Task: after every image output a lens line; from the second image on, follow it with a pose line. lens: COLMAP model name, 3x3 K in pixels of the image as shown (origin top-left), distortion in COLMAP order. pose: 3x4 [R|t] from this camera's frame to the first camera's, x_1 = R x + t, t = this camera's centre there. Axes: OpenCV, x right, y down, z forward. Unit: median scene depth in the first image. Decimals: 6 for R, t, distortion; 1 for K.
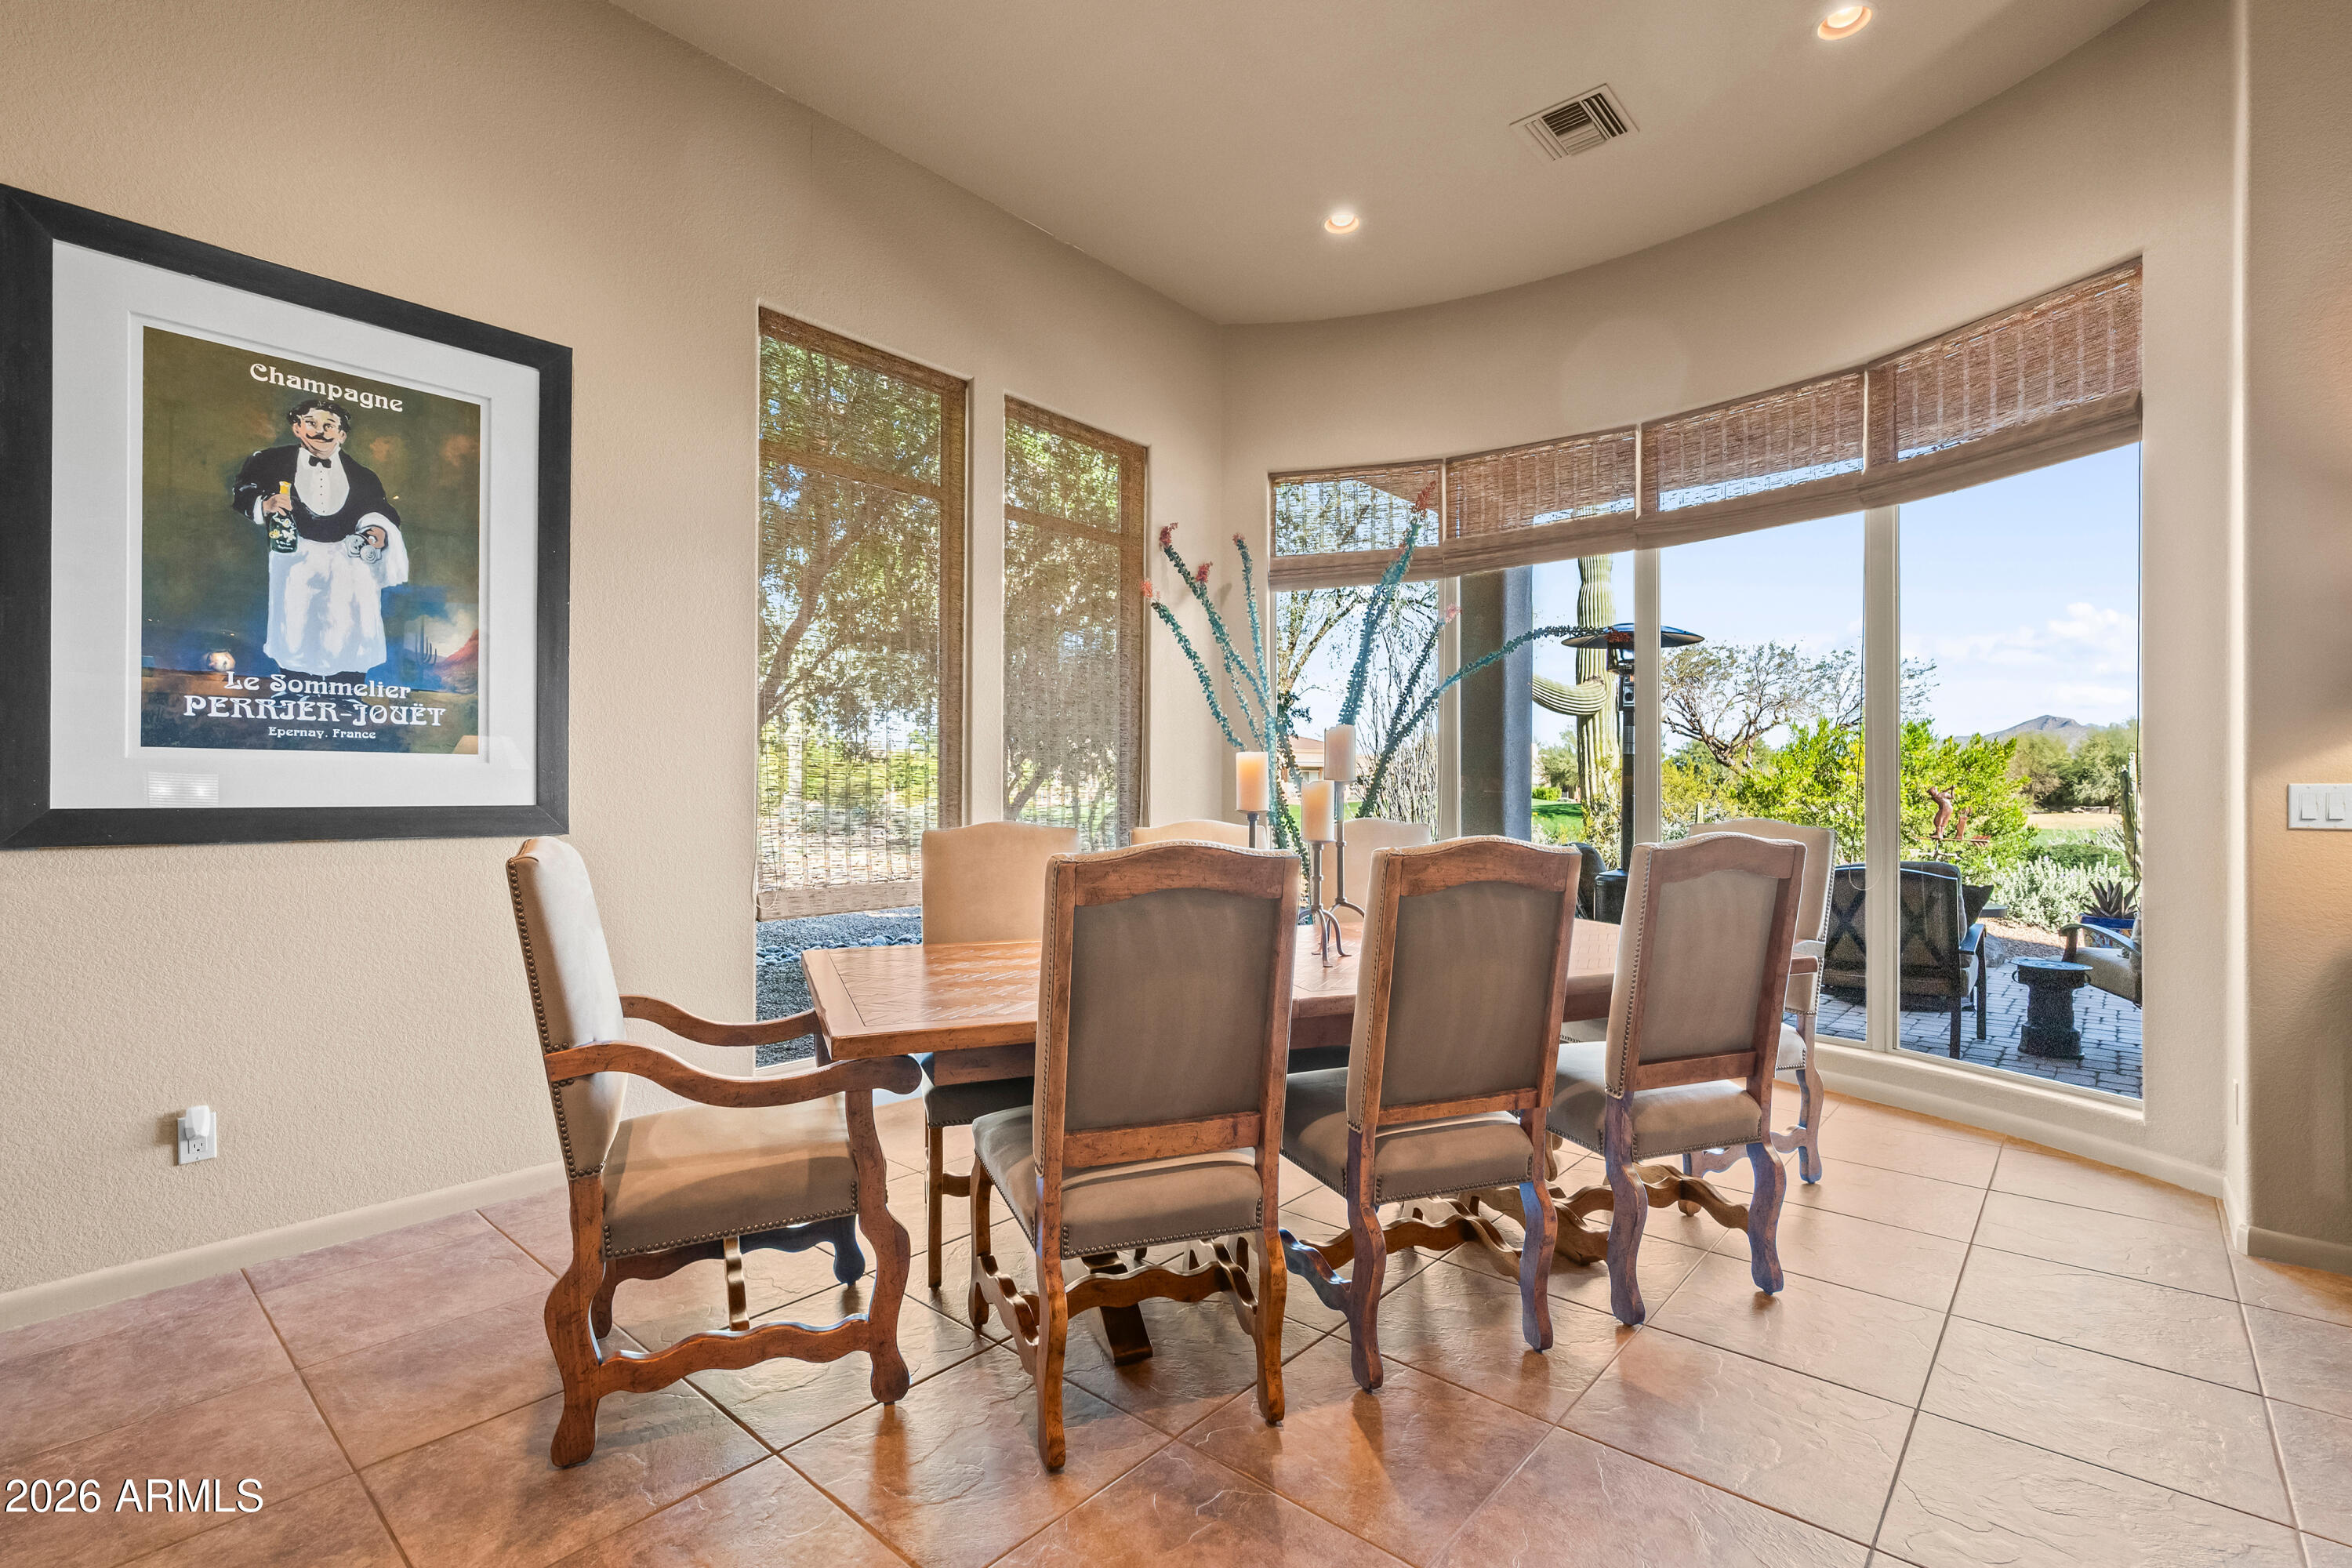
lens RADIAL K [[1032.5, 0, 1171.7], [0, 1032.5, 781.4], [0, 0, 1]] dist [-0.001979, -0.000146]
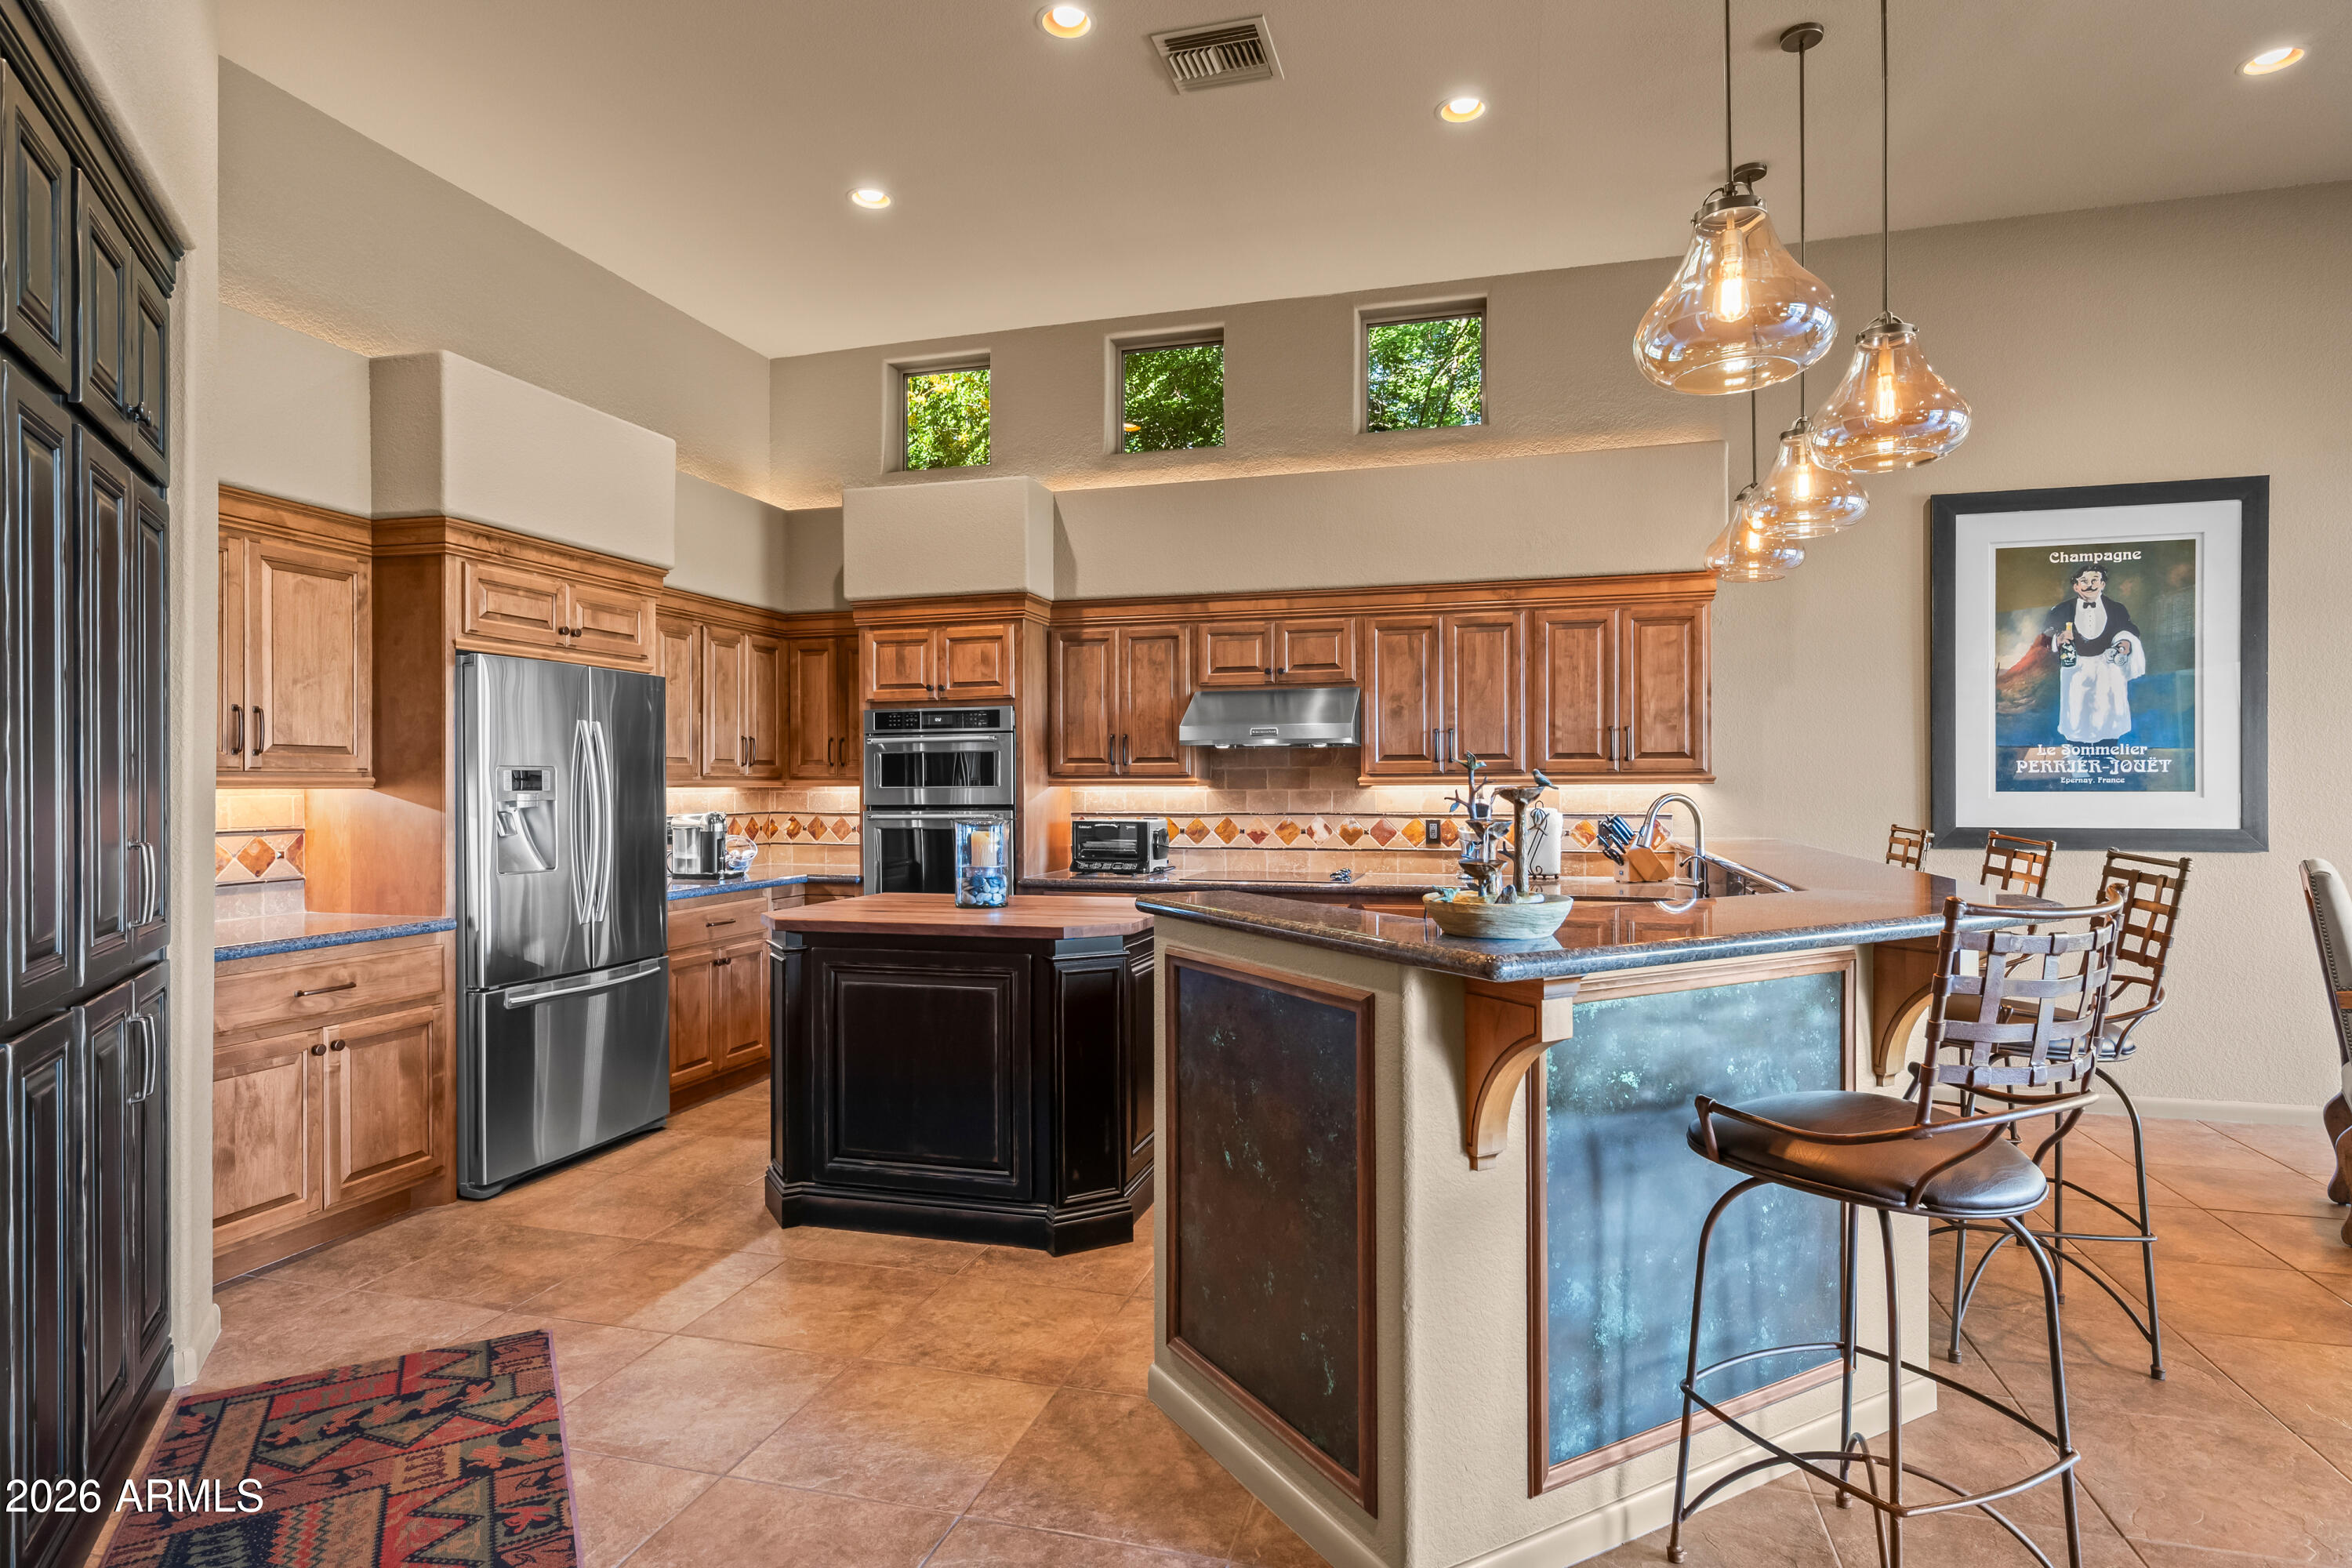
lens RADIAL K [[1263.8, 0, 1169.8], [0, 1263.8, 793.4], [0, 0, 1]] dist [0.004456, 0.000460]
pose [[0.442617, -0.008417, -0.896671, 0.258707], [0.009223, 0.999946, -0.004833, -0.030595], [0.896663, -0.006131, 0.442671, -1.057399]]
